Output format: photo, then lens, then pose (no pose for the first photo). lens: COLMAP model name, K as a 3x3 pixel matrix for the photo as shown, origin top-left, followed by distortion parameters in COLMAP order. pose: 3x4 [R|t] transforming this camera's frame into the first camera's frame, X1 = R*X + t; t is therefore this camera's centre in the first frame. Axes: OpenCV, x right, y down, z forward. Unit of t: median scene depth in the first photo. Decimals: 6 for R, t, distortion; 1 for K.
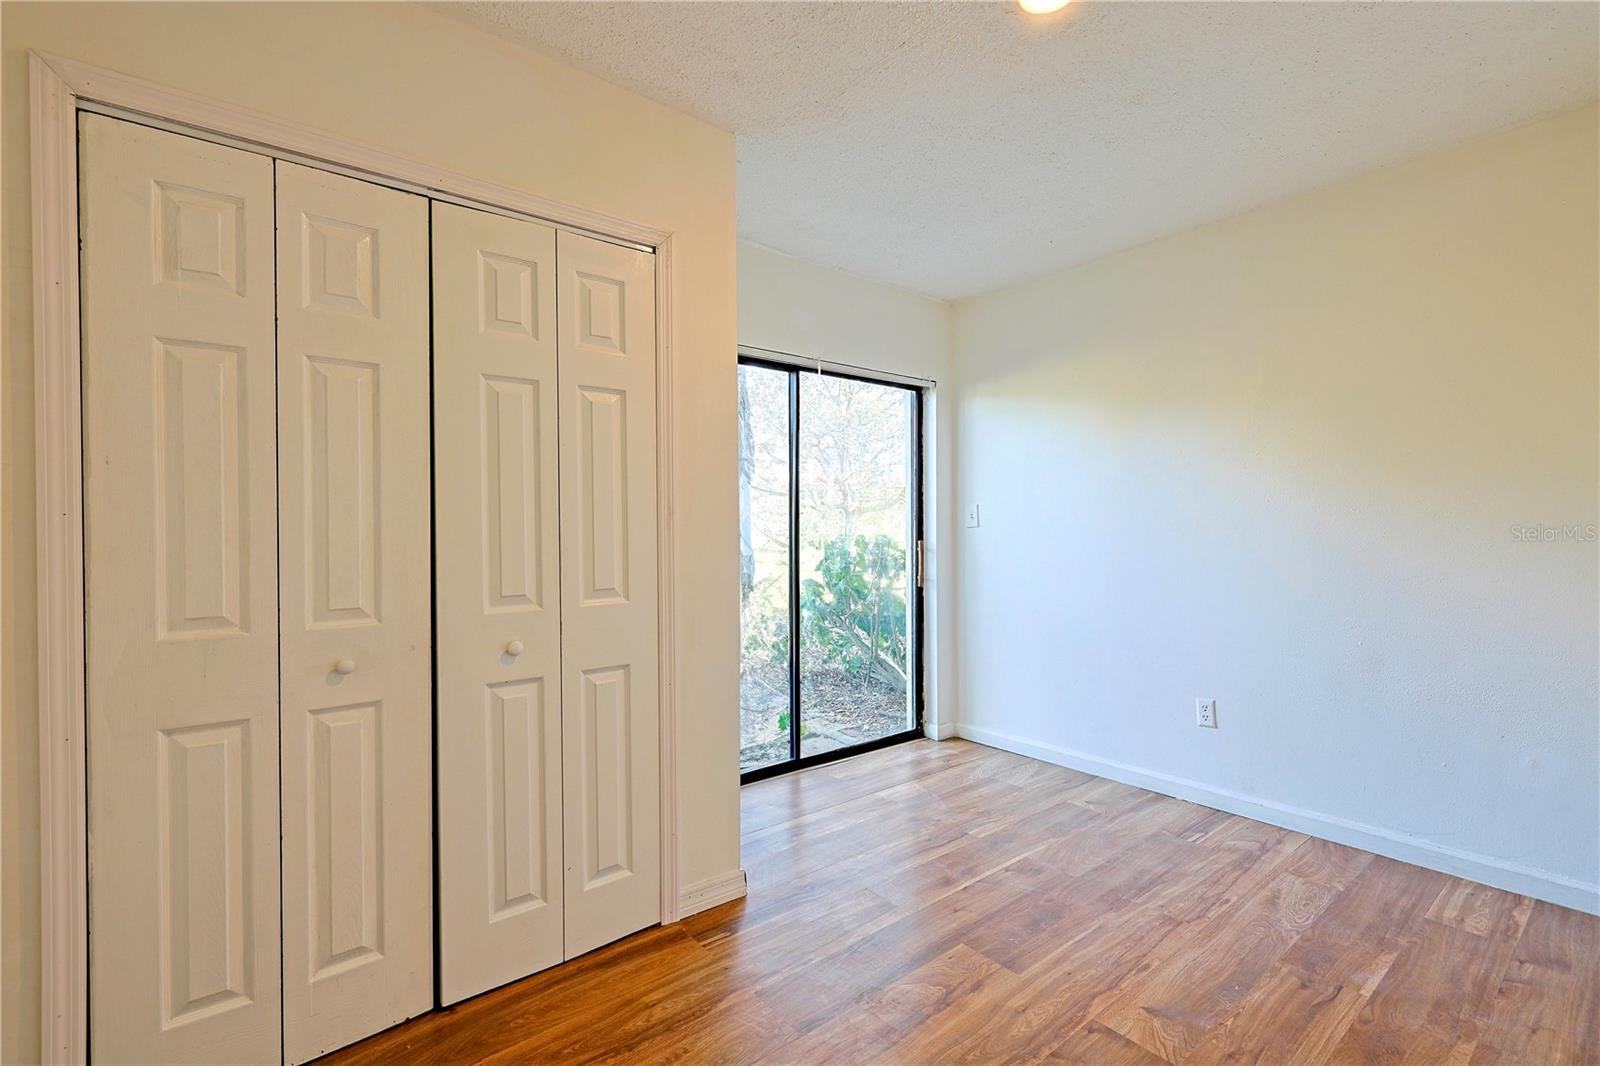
lens RADIAL K [[709.5, 0, 803.7], [0, 709.5, 531.5], [0, 0, 1]] dist [-0.000745, 0.001034]
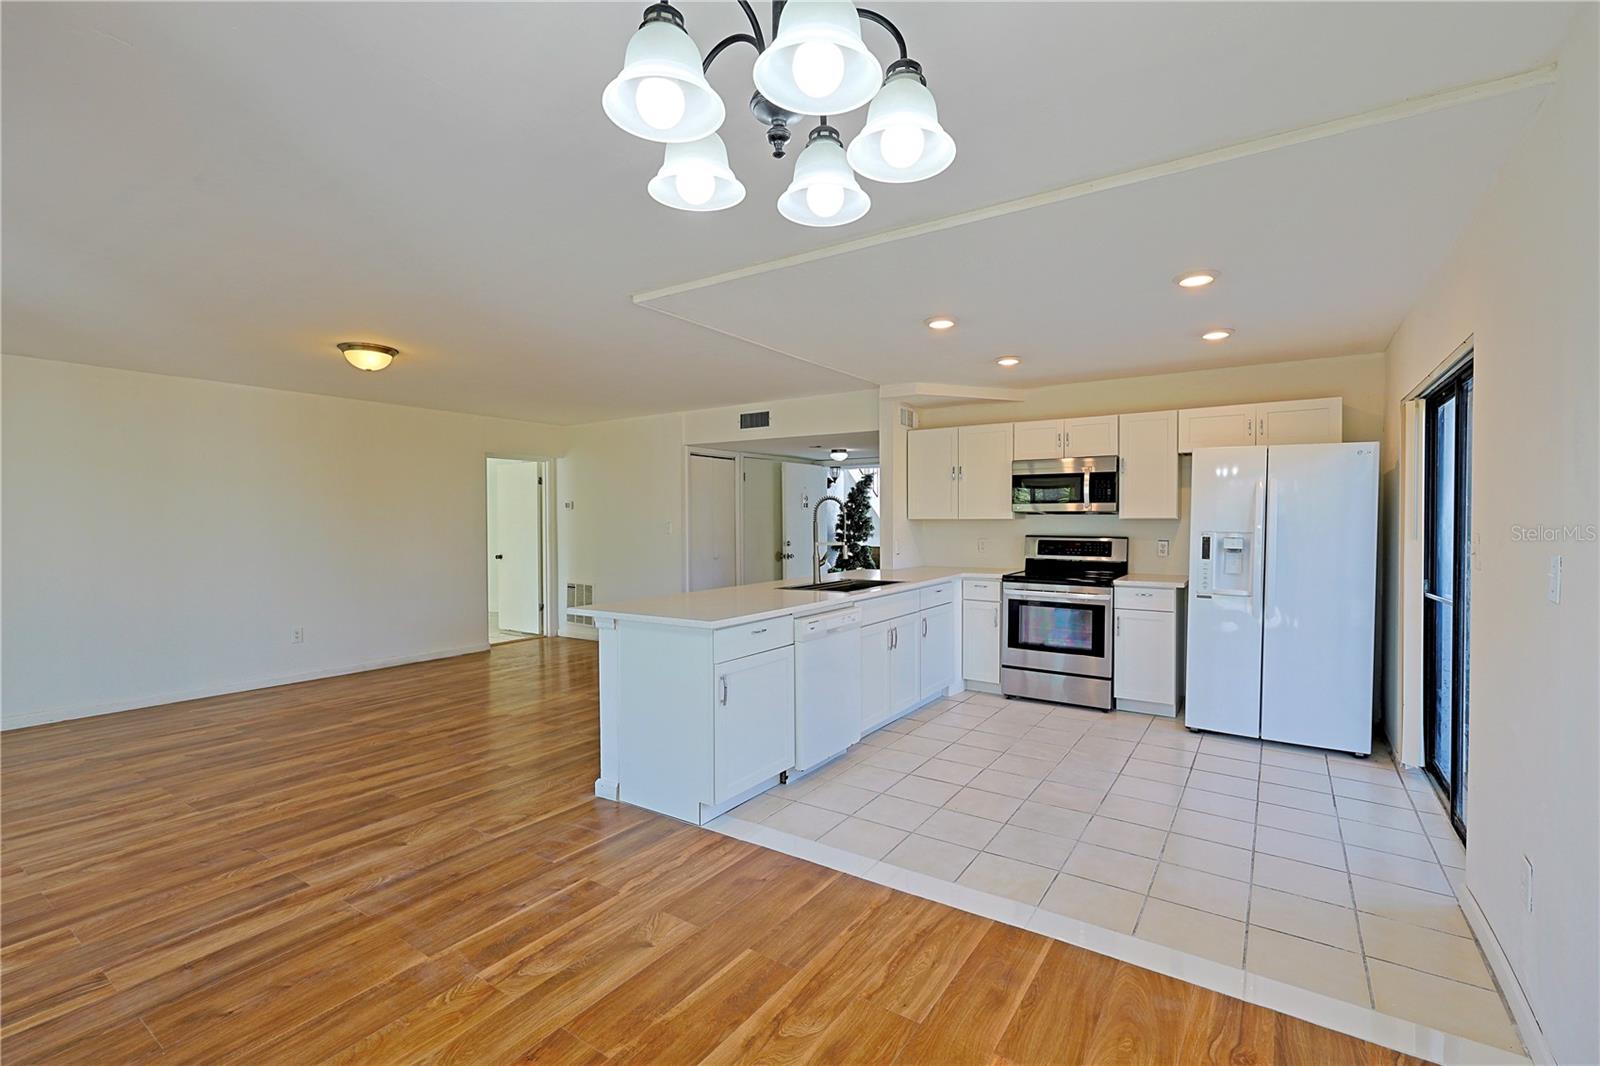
lens RADIAL K [[709.5, 0, 800.4], [0, 709.5, 529.7], [0, 0, 1]] dist [-0.000745, 0.001034]
pose [[-0.956244, 0.011542, -0.292344, 1.085447], [0.003462, 0.999598, 0.028141, -0.115184], [0.292551, 0.025898, -0.955899, 2.205487]]
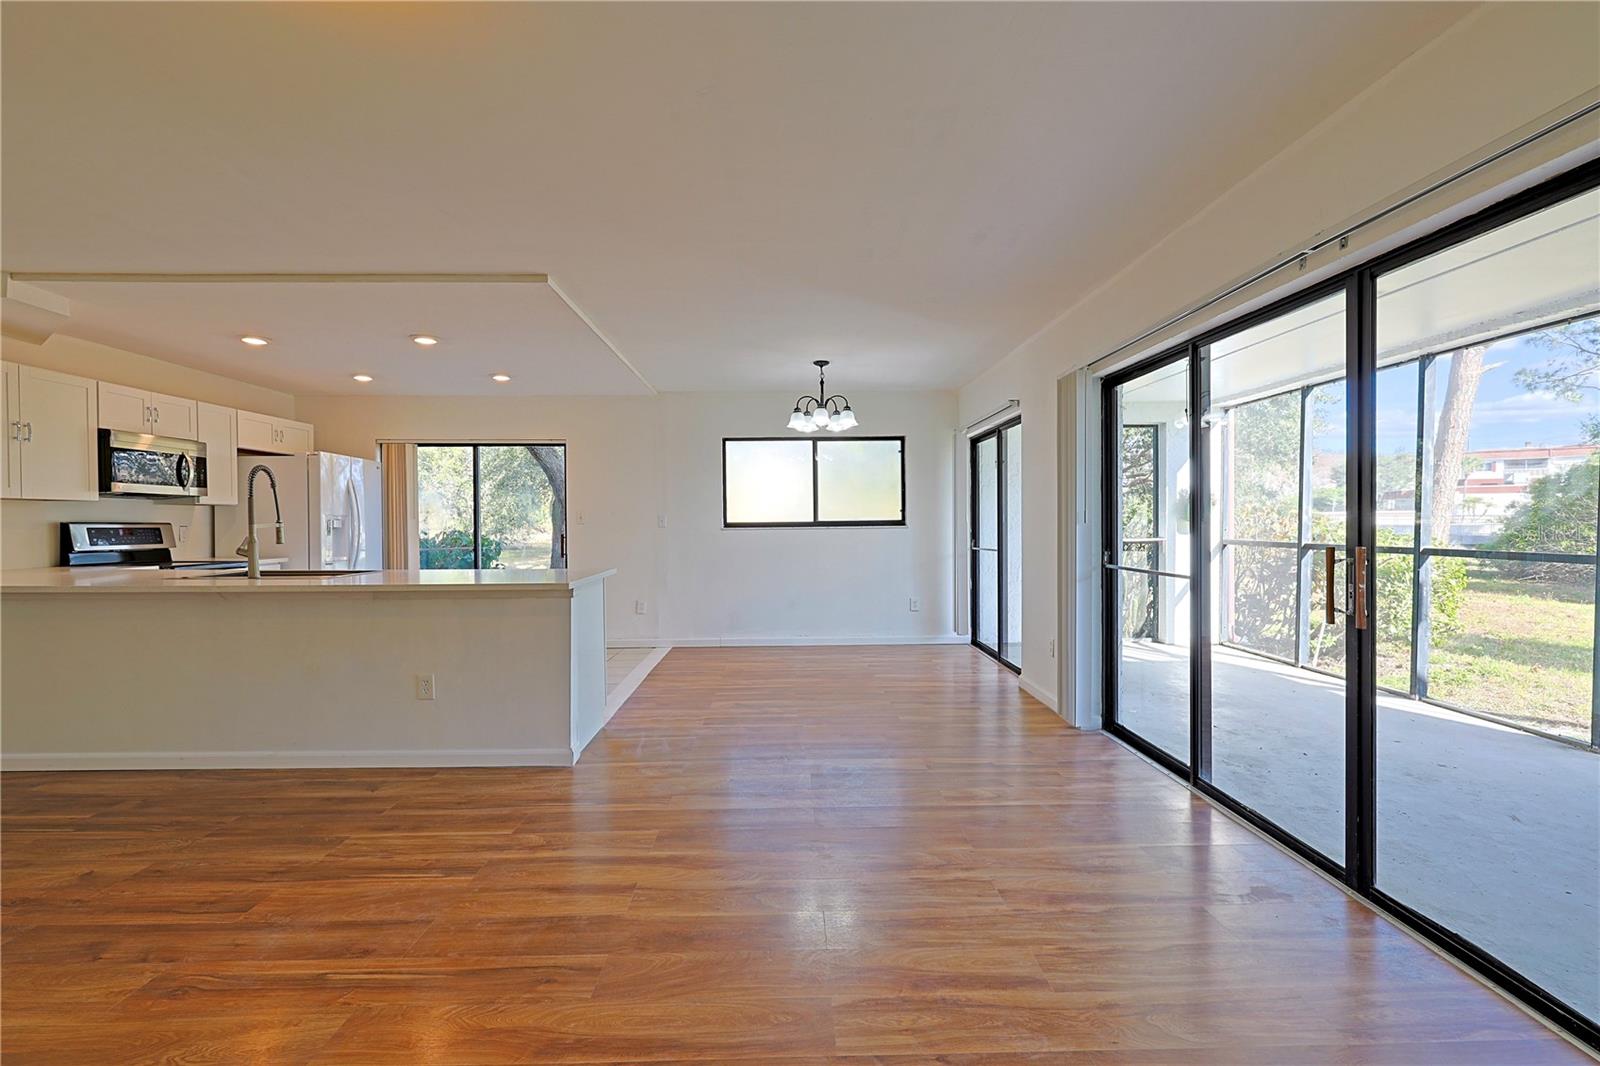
lens RADIAL K [[709.5, 0, 805.0], [0, 709.5, 533.6], [0, 0, 1]] dist [-0.000745, 0.001034]
pose [[0.797645, 0.011002, -0.603027, 2.577651], [-0.005875, 0.999928, 0.010473, -0.010128], [0.603099, -0.004811, 0.797652, -0.652594]]
